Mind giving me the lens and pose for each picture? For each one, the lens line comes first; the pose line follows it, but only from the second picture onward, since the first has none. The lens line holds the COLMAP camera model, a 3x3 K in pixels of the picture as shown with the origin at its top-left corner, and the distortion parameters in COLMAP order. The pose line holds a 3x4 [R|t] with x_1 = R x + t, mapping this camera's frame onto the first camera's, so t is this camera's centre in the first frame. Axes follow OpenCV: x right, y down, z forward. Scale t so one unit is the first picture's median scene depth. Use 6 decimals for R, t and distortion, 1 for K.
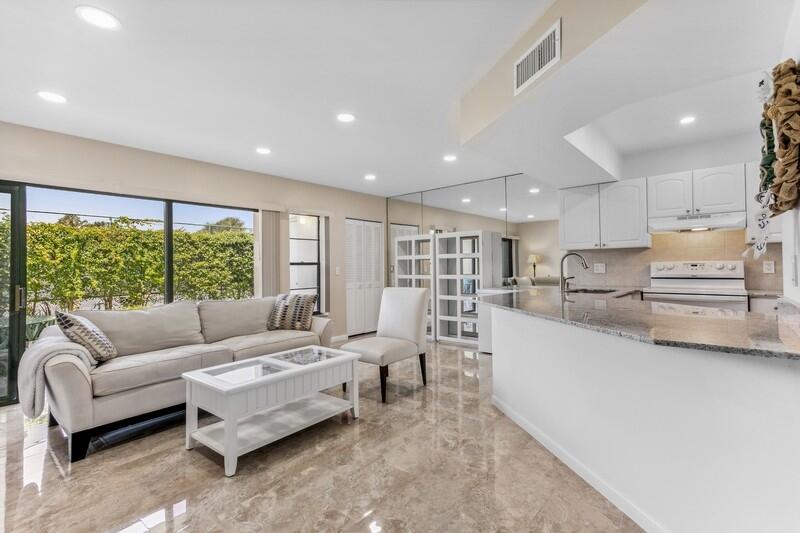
lens RADIAL K [[372.6, 0, 402.8], [0, 372.6, 259.4], [0, 0, 1]] dist [0.003981, 0.010512]
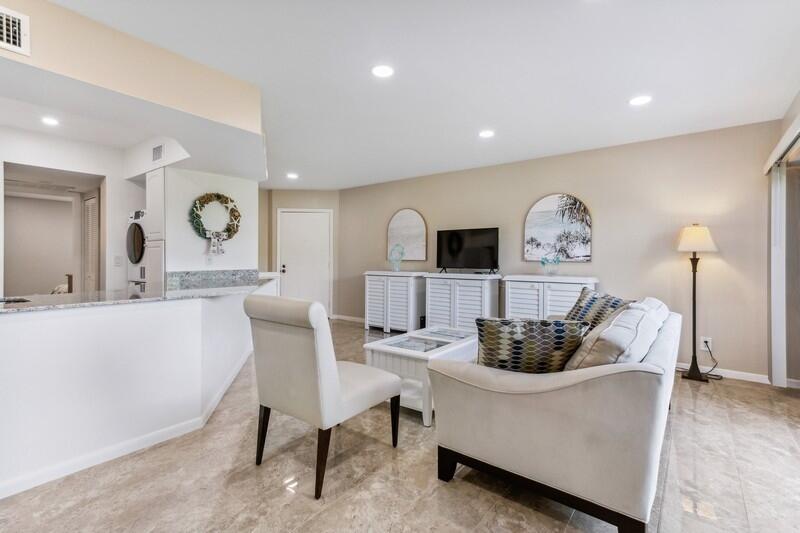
lens RADIAL K [[372.6, 0, 394.7], [0, 372.6, 261.4], [0, 0, 1]] dist [0.003981, 0.010512]
pose [[-0.999861, 0.009585, -0.013665, -0.083118], [0.009678, 0.999930, -0.006746, 0.023604], [0.013599, -0.006878, -0.999884, 1.170891]]
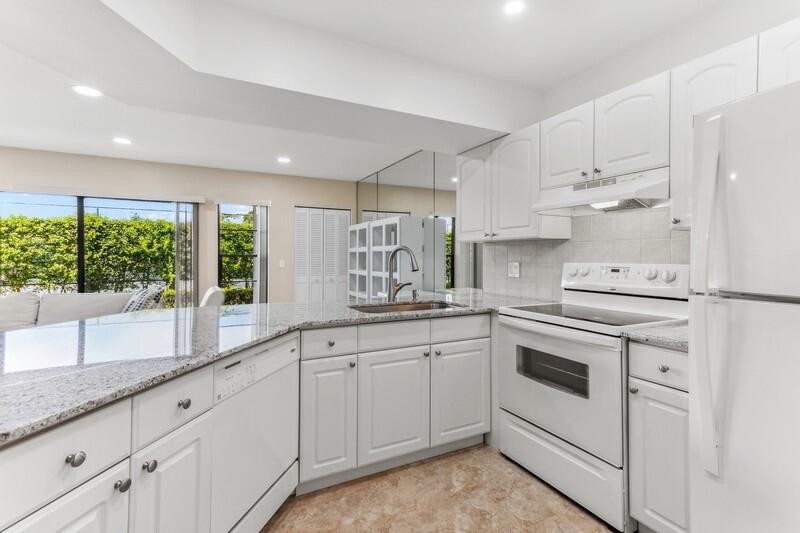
lens RADIAL K [[372.6, 0, 405.0], [0, 372.6, 255.4], [0, 0, 1]] dist [0.003981, 0.010512]
pose [[0.931825, 0.012920, -0.362678, 0.536506], [-0.005543, 0.999756, 0.021374, -0.013346], [0.362865, -0.017907, 0.931670, 0.286446]]
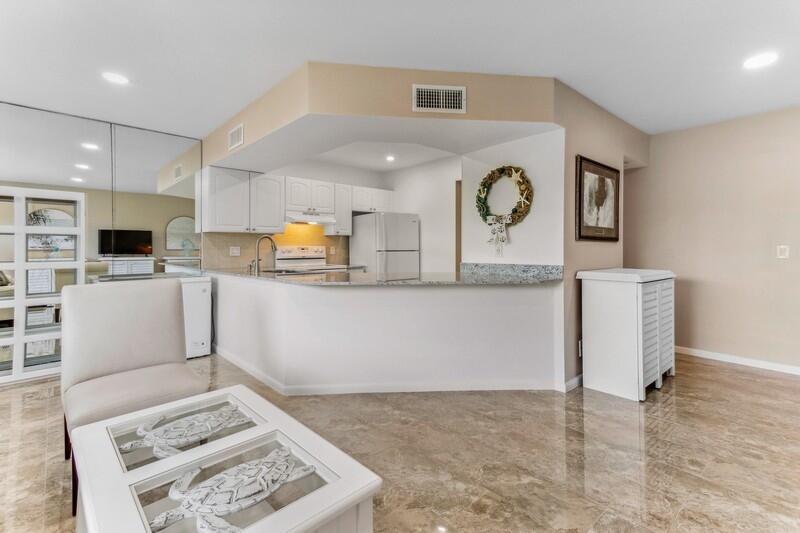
lens RADIAL K [[372.6, 0, 398.4], [0, 372.6, 244.7], [0, 0, 1]] dist [0.003981, 0.010512]
pose [[0.136558, 0.021942, 0.990389, -0.398049], [-0.017258, 0.999656, -0.019768, 0.016082], [-0.990482, -0.014393, 0.136890, 0.371780]]
